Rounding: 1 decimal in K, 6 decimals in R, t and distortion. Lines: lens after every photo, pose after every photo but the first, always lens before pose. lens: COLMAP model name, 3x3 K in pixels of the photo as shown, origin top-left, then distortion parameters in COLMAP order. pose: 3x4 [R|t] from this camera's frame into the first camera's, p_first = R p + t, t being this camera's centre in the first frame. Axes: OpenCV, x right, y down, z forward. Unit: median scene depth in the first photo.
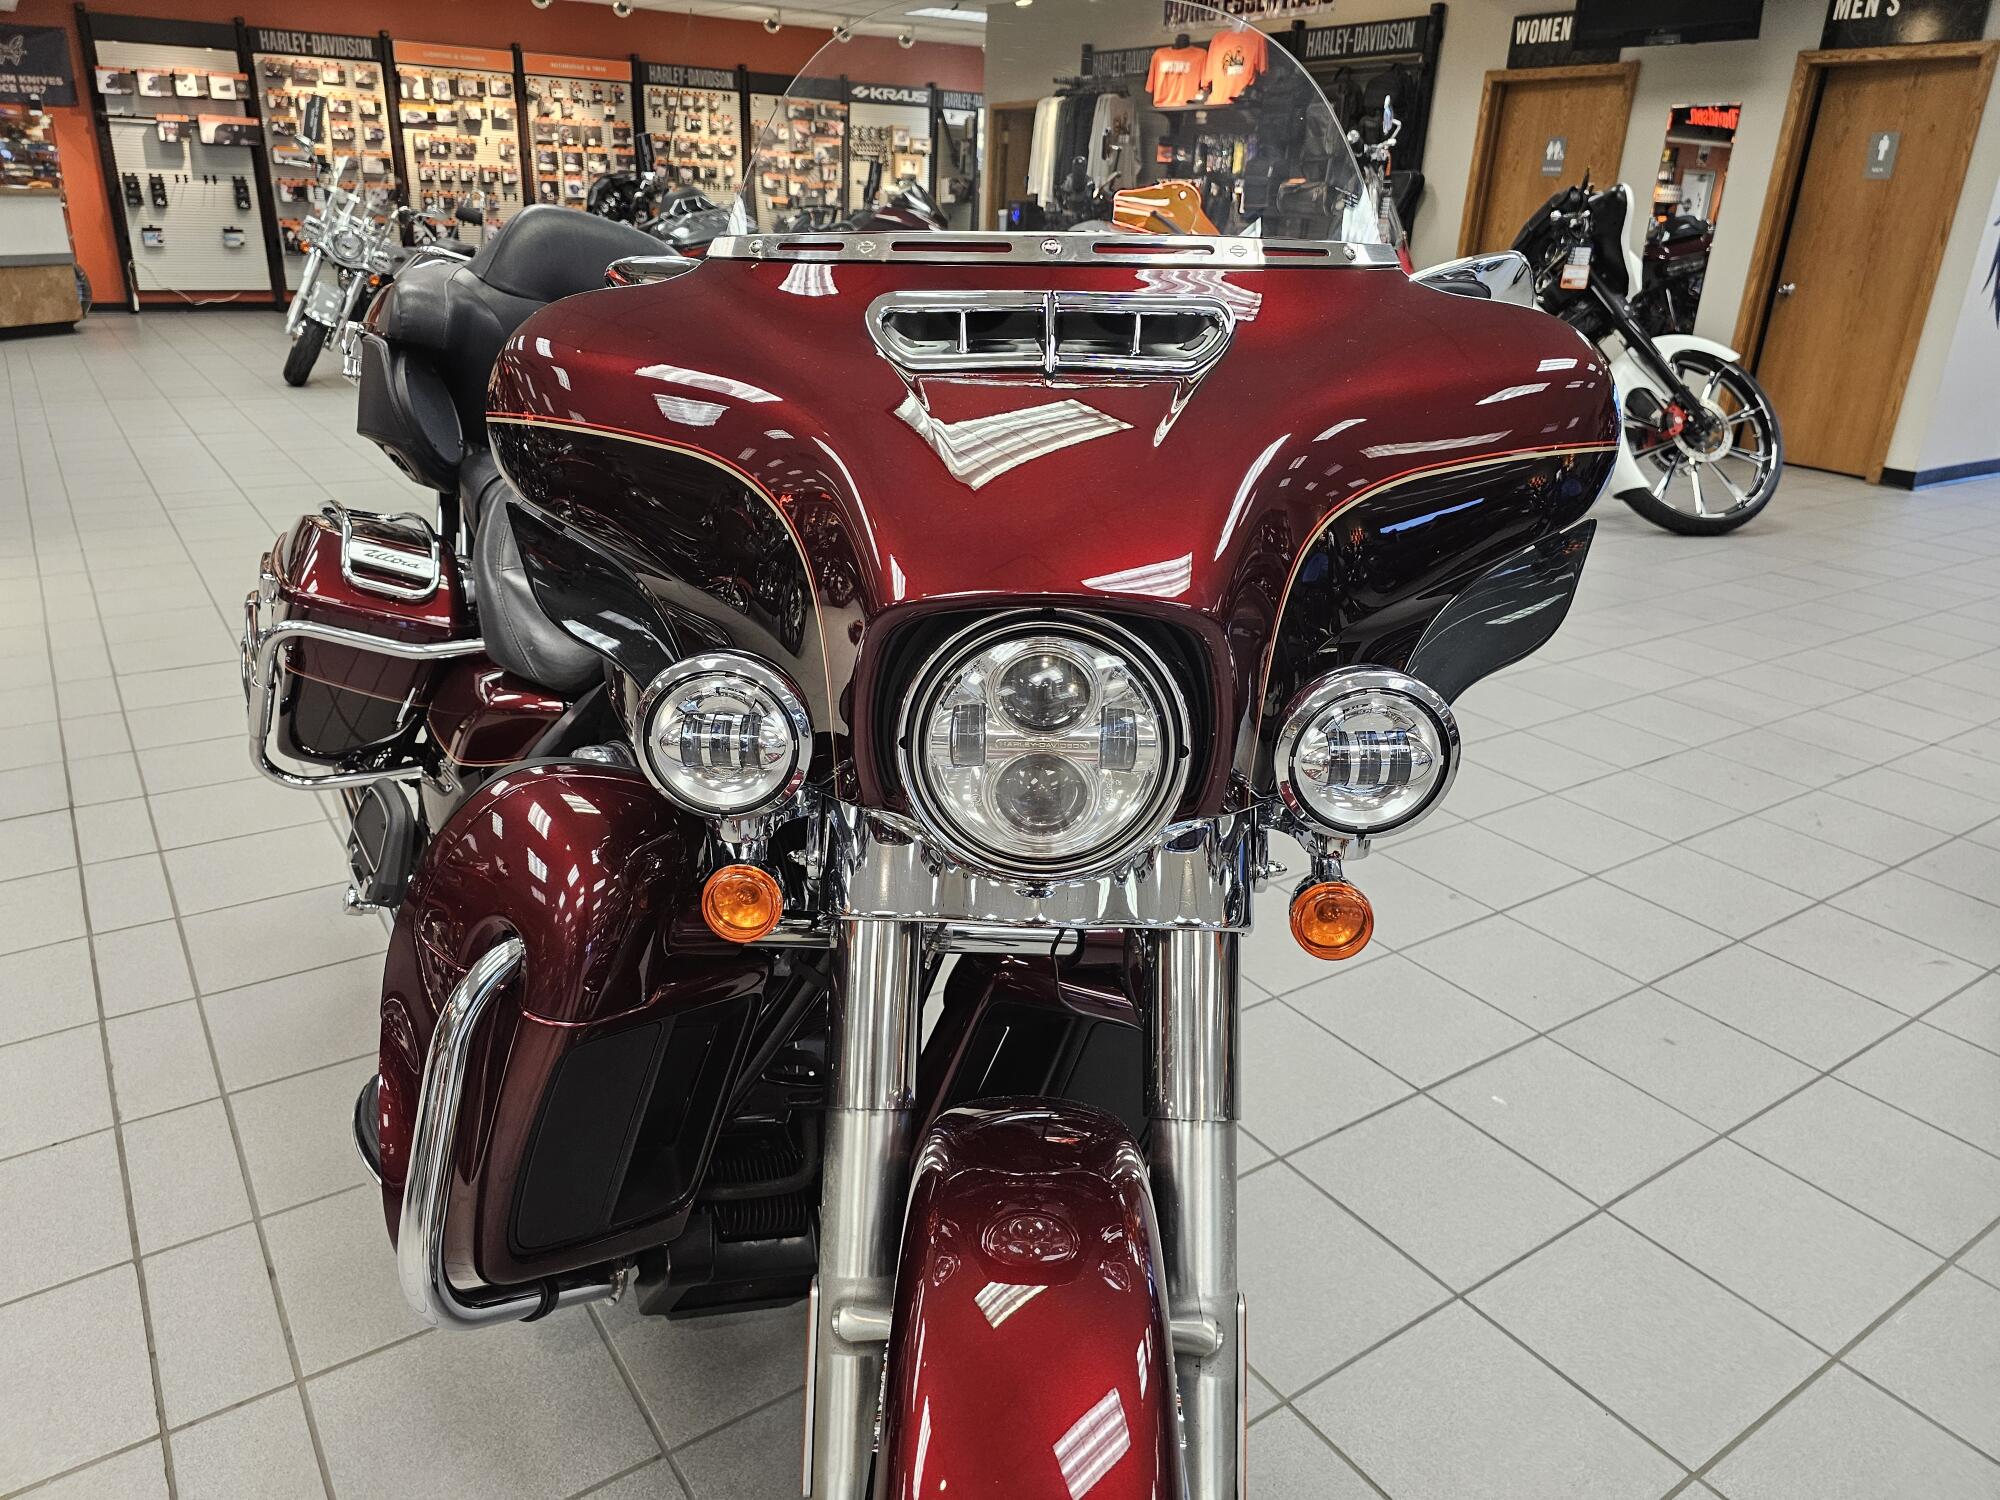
lens RADIAL K [[1358.4, 0, 1003.9], [0, 1358.4, 747.0], [0, 0, 1]] dist [0.037769, -0.035749]
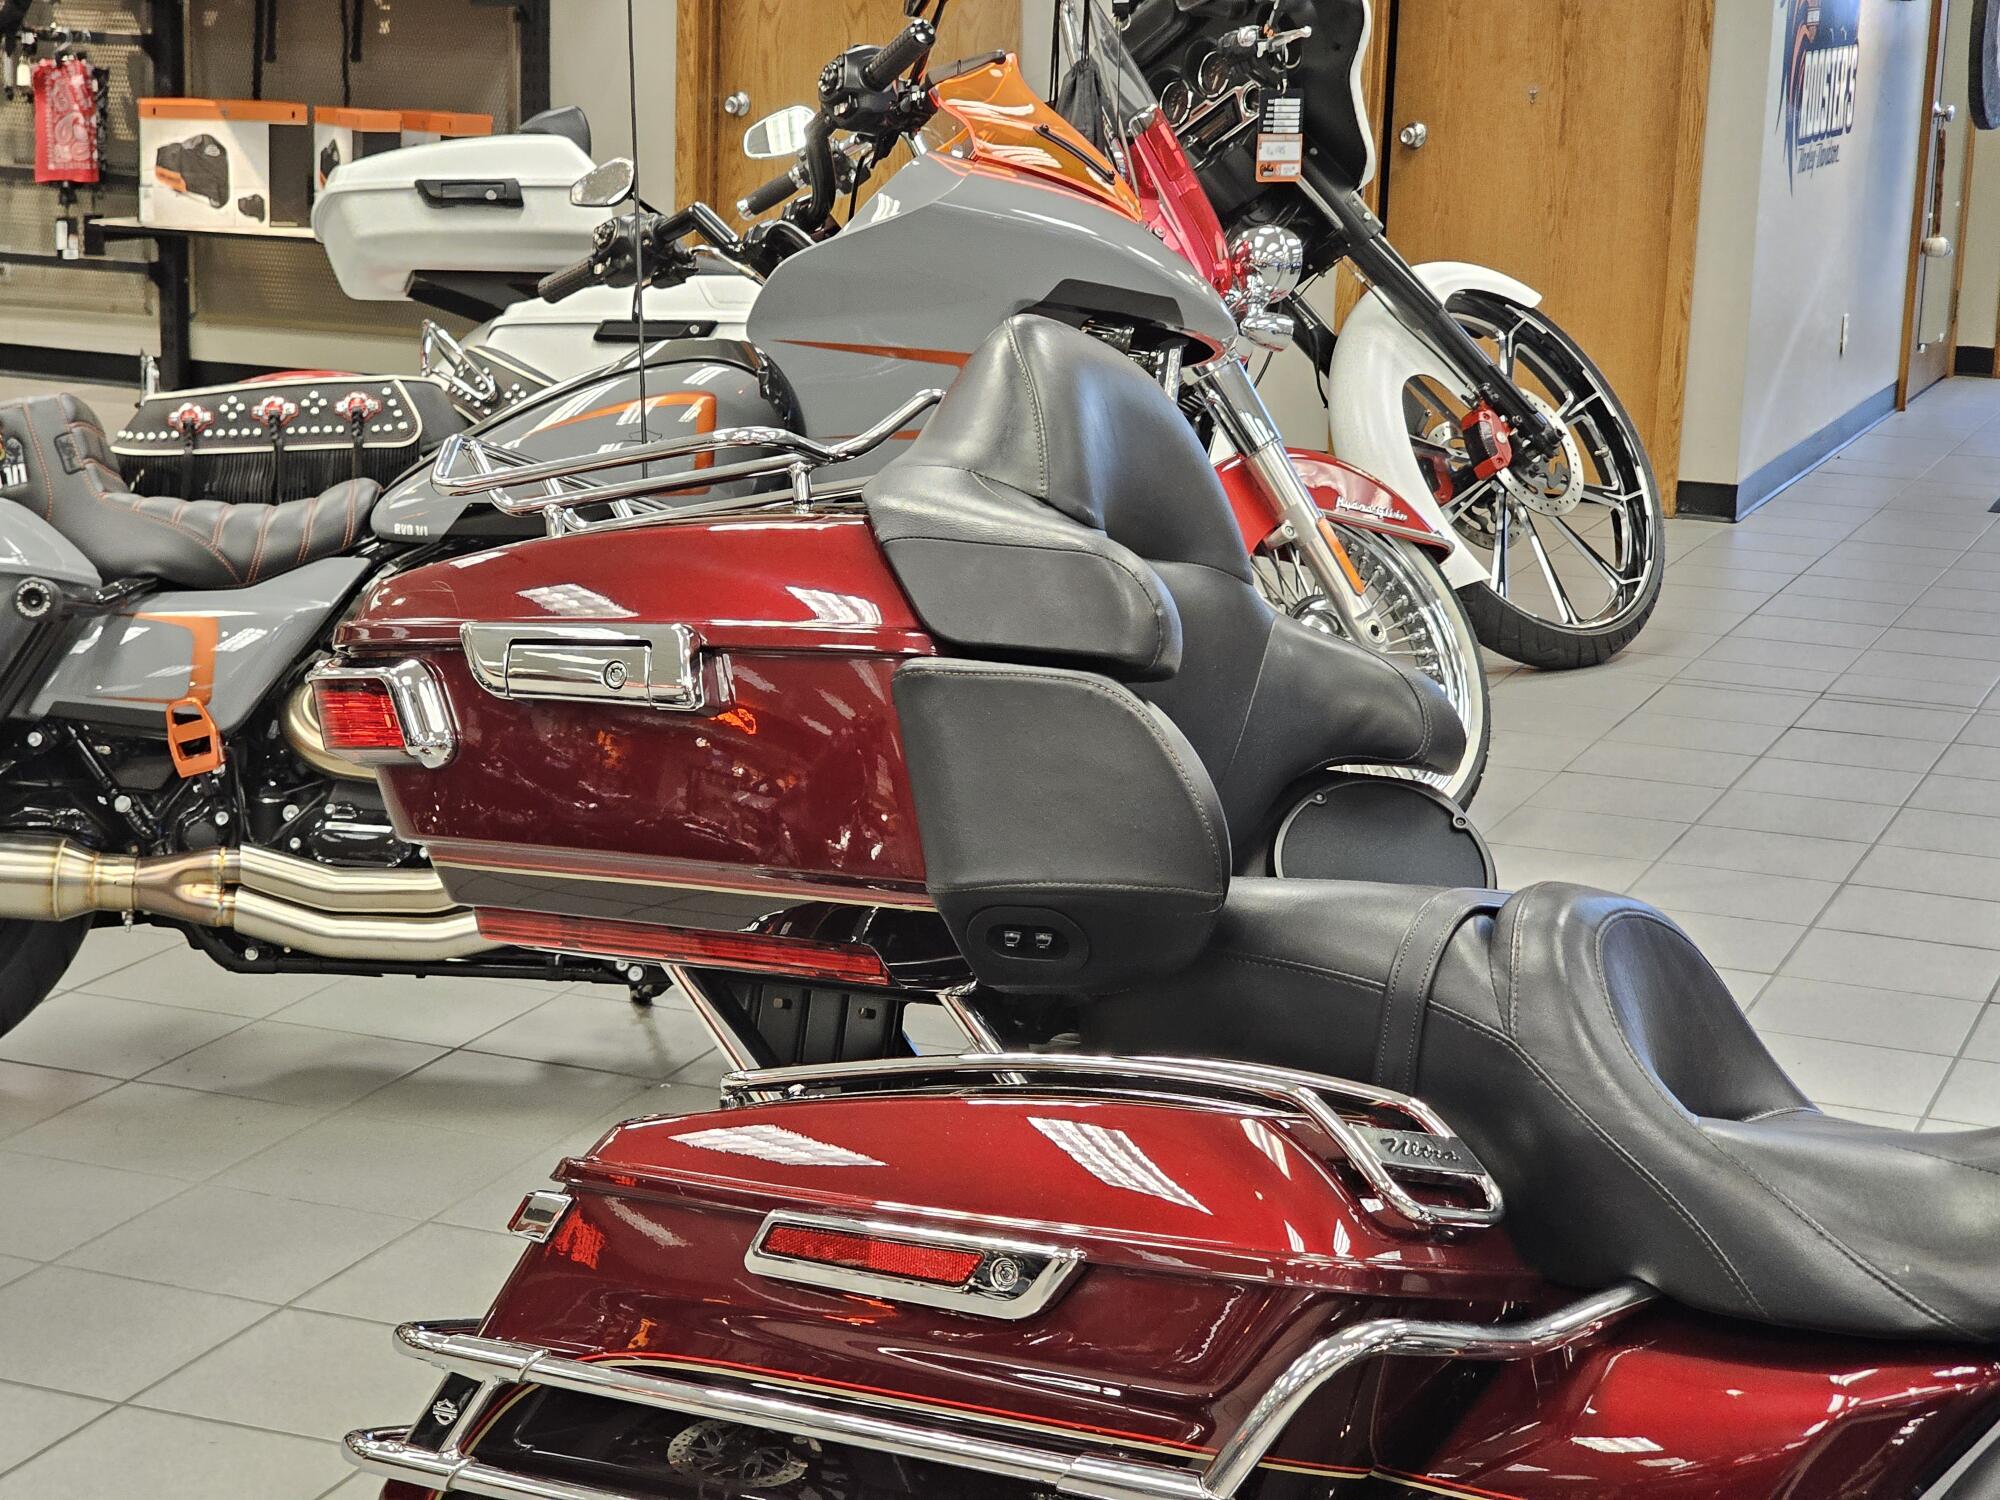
lens RADIAL K [[4017.3, 0, 1004.7], [0, 4017.3, 750.9], [0, 0, 1]] dist [0.017039, 0.353579]
pose [[0.838196, -0.123602, 0.531177, -0.980267], [0.203585, 0.974486, -0.094498, -0.089698], [-0.505945, 0.187348, 0.841974, -0.151124]]
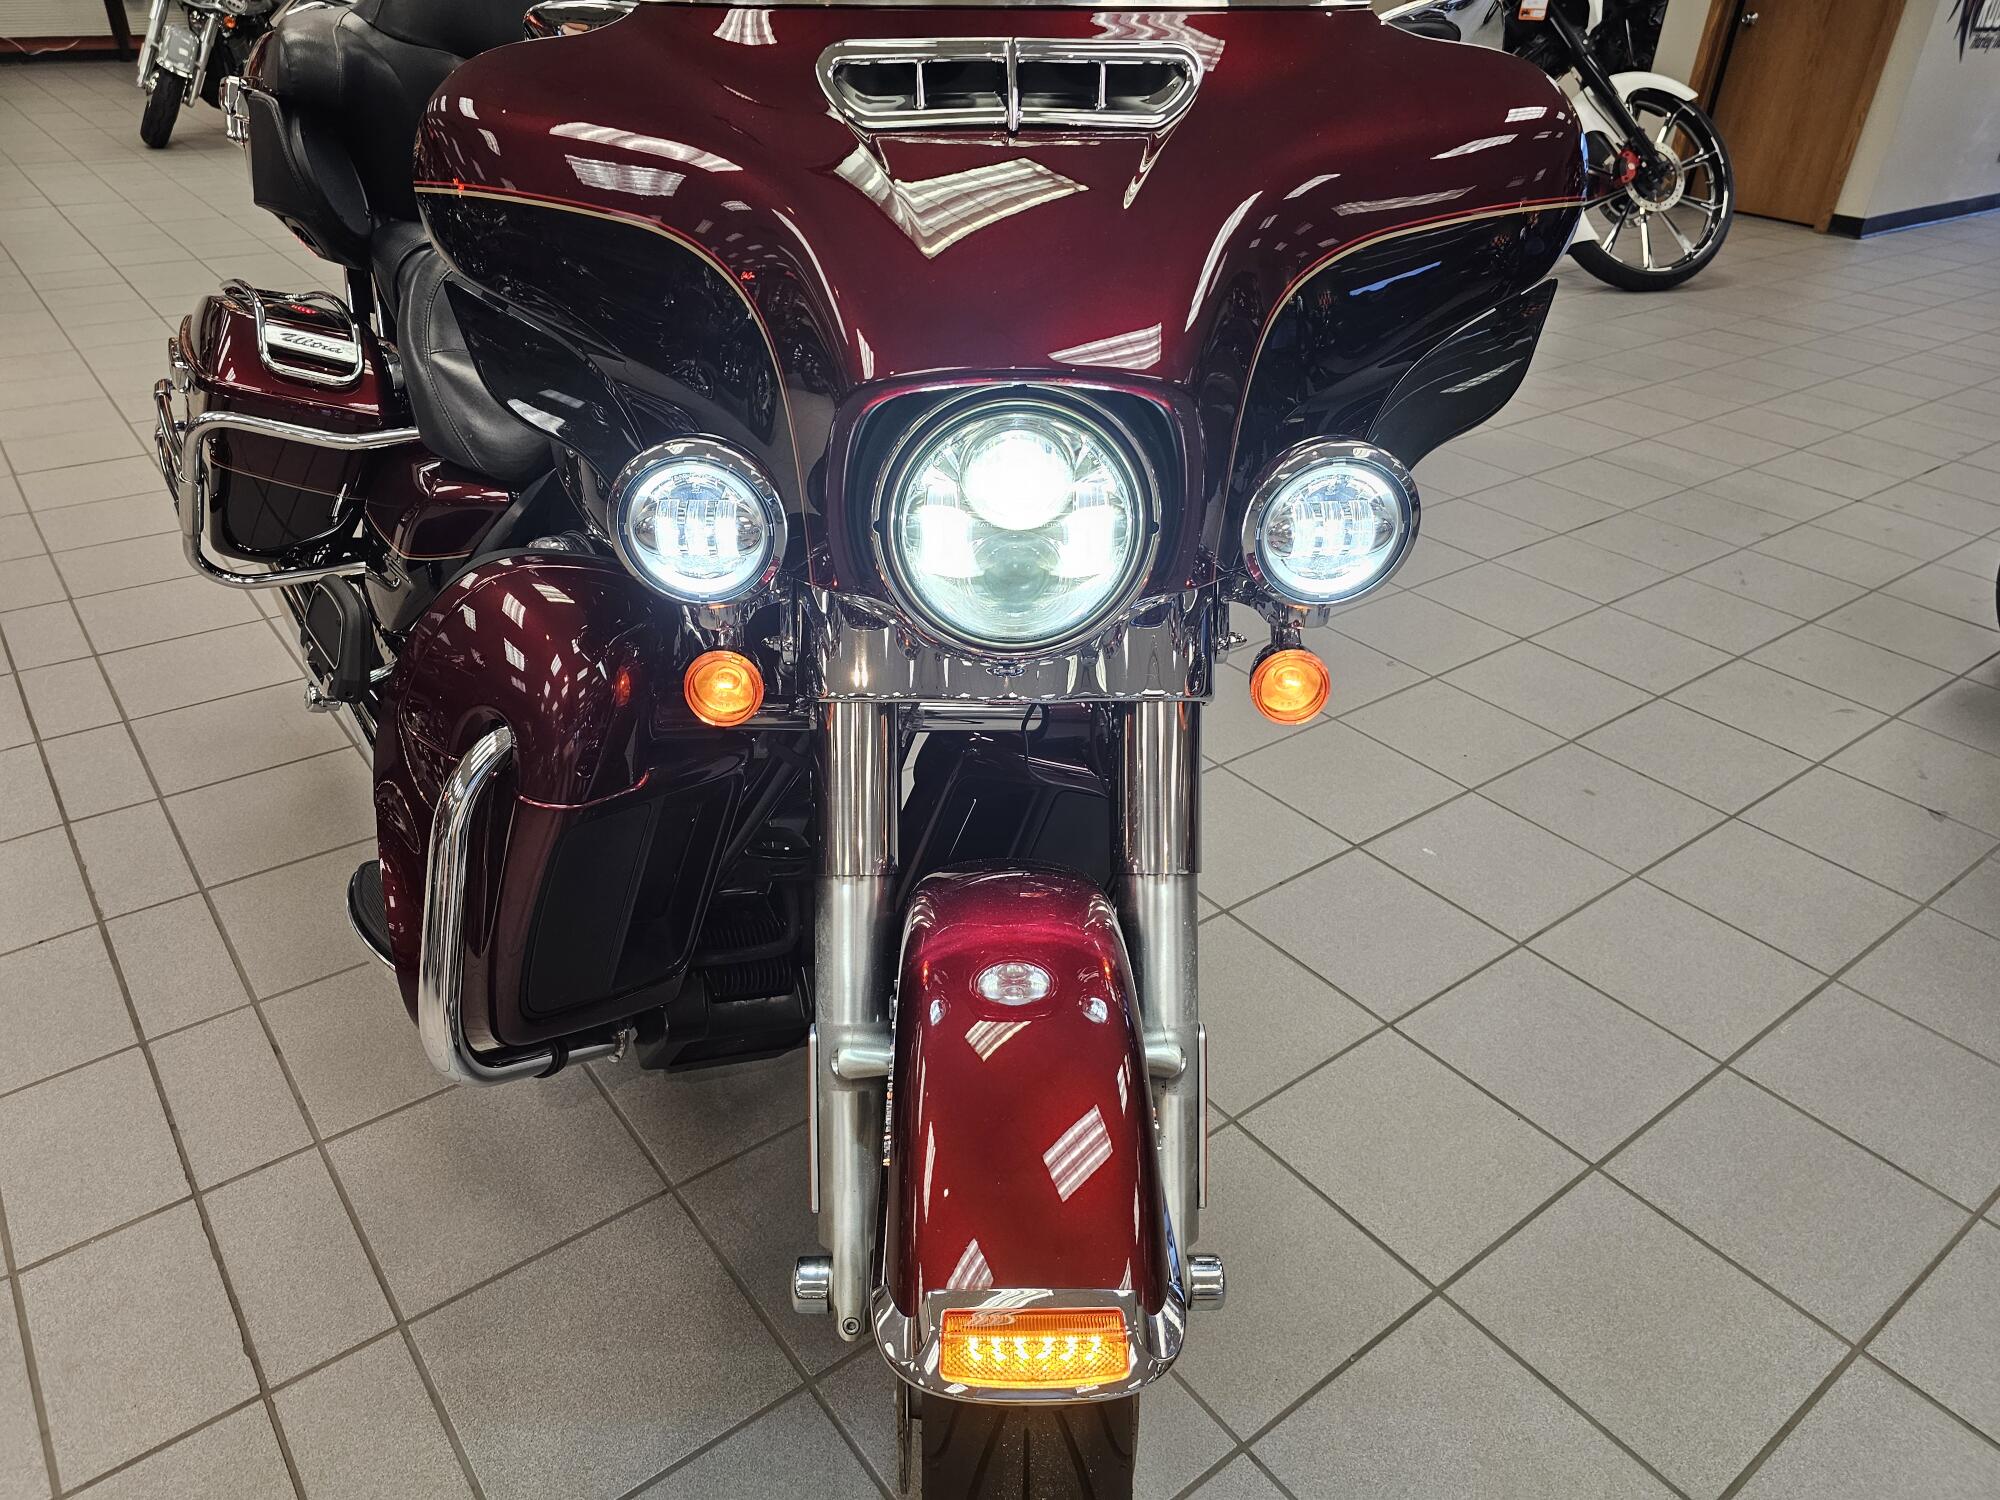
lens RADIAL K [[1344.9, 0, 993.4], [0, 1344.9, 775.1], [0, 0, 1]] dist [0.053016, -0.046419]
pose [[0.998842, -0.031616, 0.036269, -0.017771], [0.024584, 0.983333, 0.180142, 0.000286], [-0.041359, -0.179041, 0.982972, -0.018749]]
